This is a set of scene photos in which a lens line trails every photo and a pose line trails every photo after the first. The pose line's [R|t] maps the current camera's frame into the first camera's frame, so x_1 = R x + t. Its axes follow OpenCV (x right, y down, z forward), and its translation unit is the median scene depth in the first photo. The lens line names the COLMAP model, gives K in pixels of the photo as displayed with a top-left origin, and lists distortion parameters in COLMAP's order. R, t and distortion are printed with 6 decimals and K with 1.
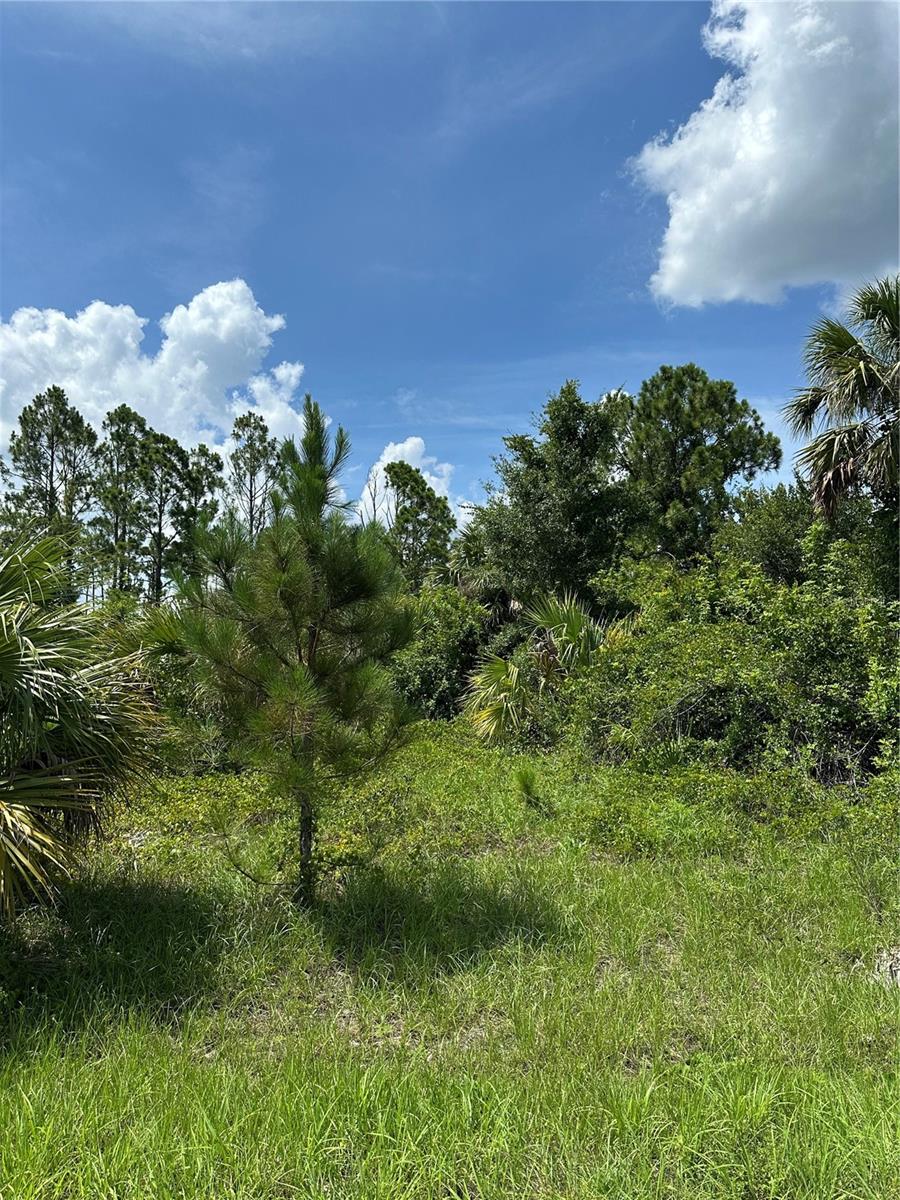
lens RADIAL K [[861.8, 0, 437.8], [0, 861.8, 594.6], [0, 0, 1]] dist [0.043228, -0.050768]
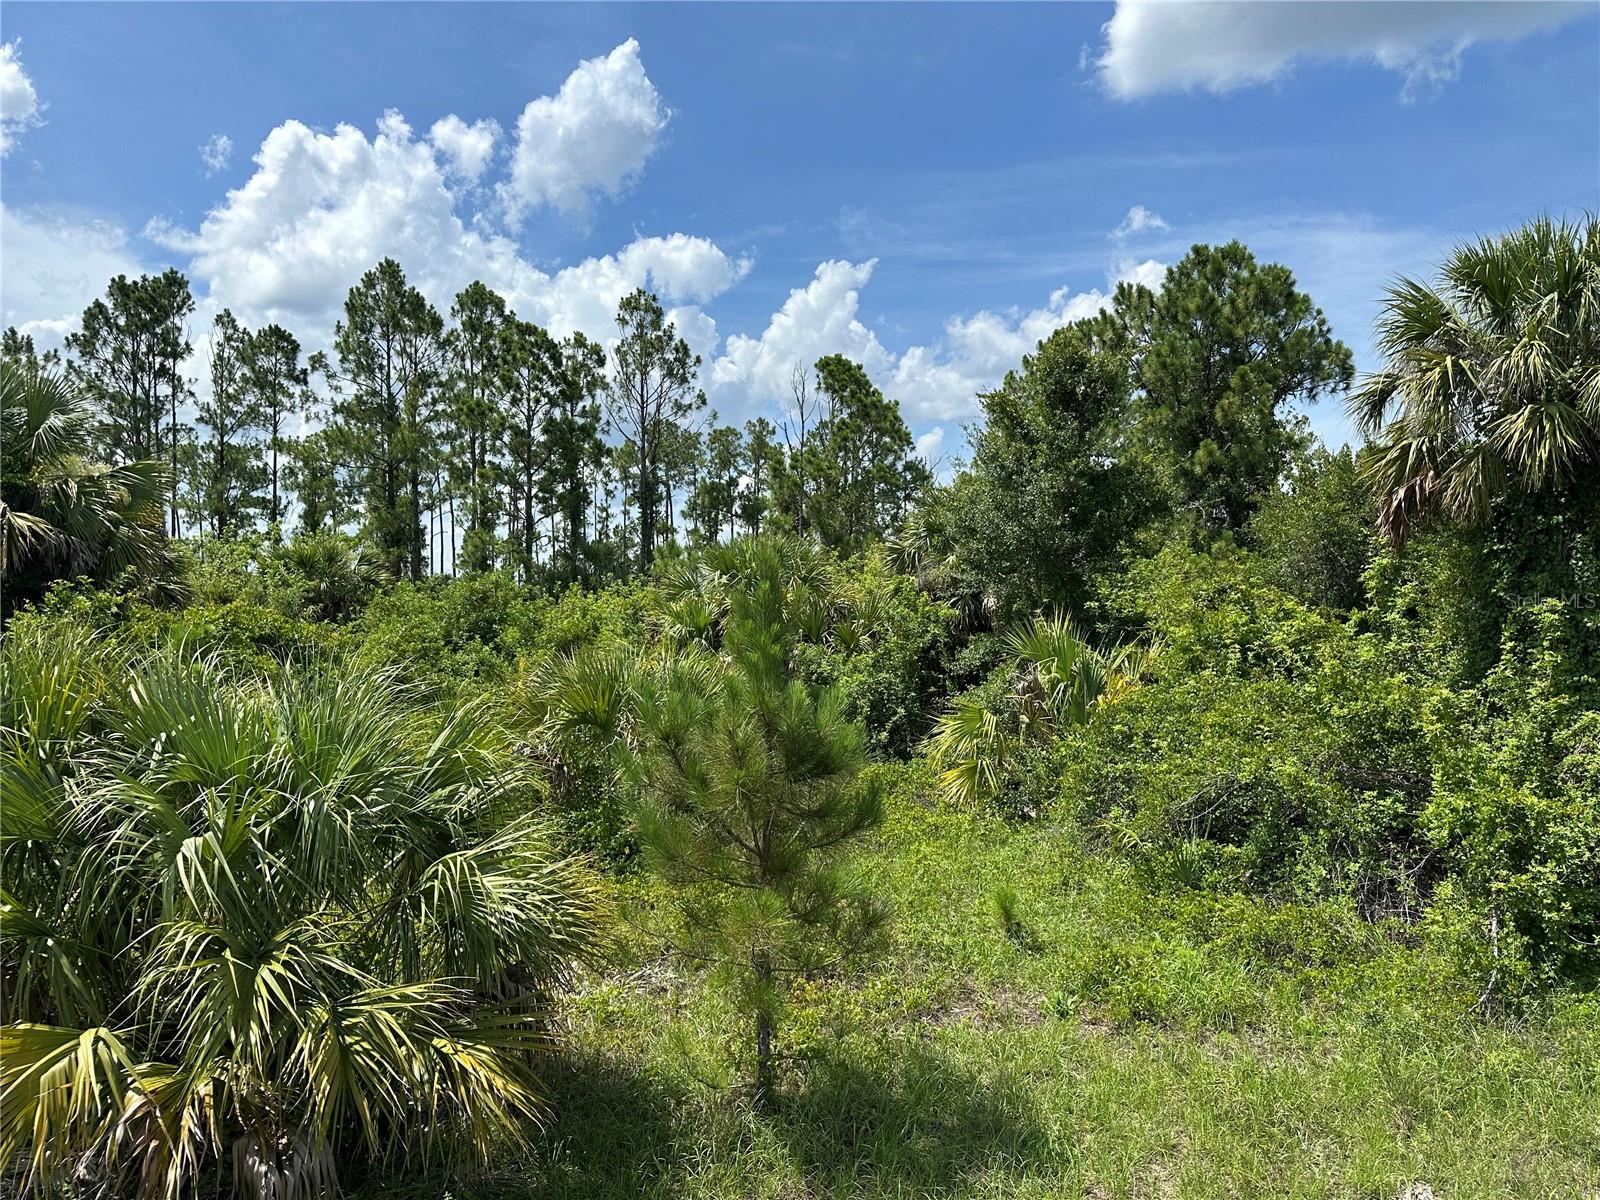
lens RADIAL K [[1149.0, 0, 802.8], [0, 1149.0, 600.6], [0, 0, 1]] dist [0.043228, -0.050768]
pose [[0.997637, 0.002538, -0.068660, -0.009992], [0.004178, 0.995228, 0.097488, -0.099728], [0.068580, -0.097545, 0.992865, -0.056127]]
